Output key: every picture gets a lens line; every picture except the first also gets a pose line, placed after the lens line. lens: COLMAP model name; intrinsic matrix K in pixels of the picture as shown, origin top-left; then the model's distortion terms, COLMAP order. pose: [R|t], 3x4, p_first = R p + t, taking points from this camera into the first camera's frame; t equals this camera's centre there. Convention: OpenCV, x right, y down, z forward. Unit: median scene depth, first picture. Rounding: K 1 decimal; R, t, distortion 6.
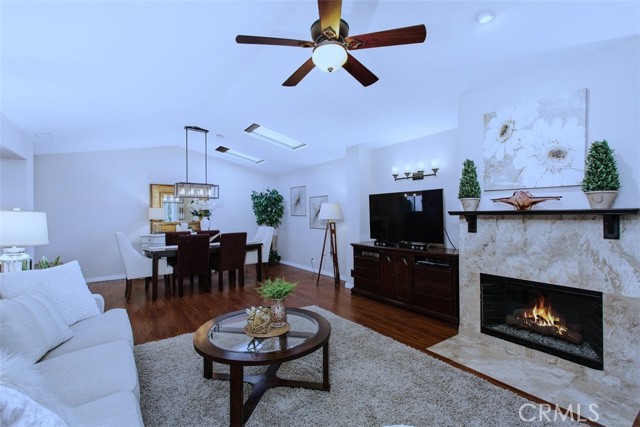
lens RADIAL K [[290.7, 0, 320.9], [0, 290.7, 216.9], [0, 0, 1]] dist [-0.000662, -0.000761]
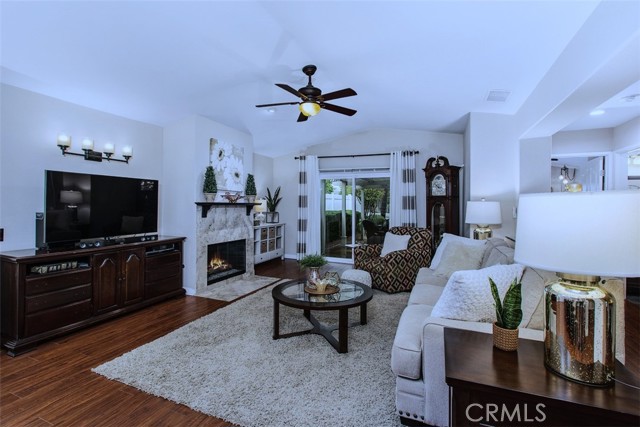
lens RADIAL K [[290.7, 0, 319.9], [0, 290.7, 208.0], [0, 0, 1]] dist [-0.000662, -0.000761]
pose [[-0.520177, -0.003532, 0.854051, -0.659755], [0.003954, 0.999971, 0.006543, 0.000552], [-0.854049, 0.006781, -0.520148, 0.852418]]
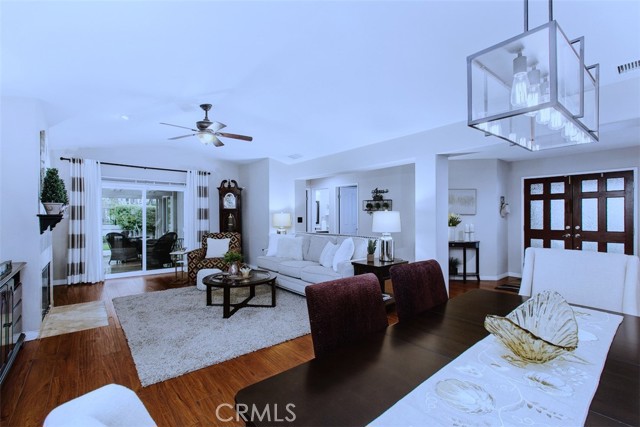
lens RADIAL K [[290.7, 0, 320.7], [0, 290.7, 212.7], [0, 0, 1]] dist [-0.000662, -0.000761]
pose [[-0.998155, 0.012792, -0.059362, -0.299056], [0.013019, 0.999909, -0.003425, -0.005965], [0.059313, -0.004191, -0.998231, 1.445488]]
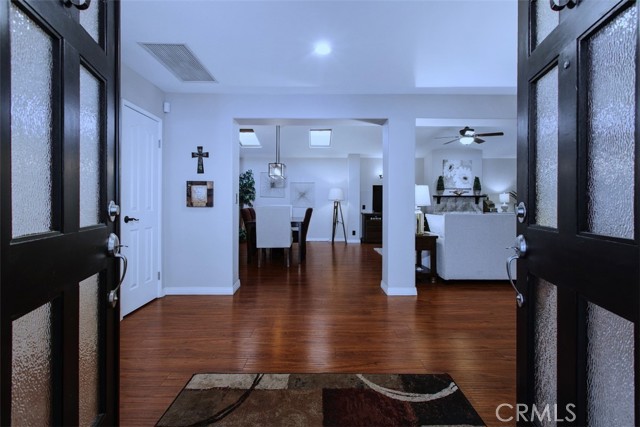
lens RADIAL K [[290.7, 0, 310.5], [0, 290.7, 201.8], [0, 0, 1]] dist [-0.000662, -0.000761]
pose [[0.593426, 0.016385, 0.804721, -1.528583], [-0.003885, 0.999839, -0.017493, 0.058384], [-0.804879, 0.007254, 0.593395, 0.257042]]
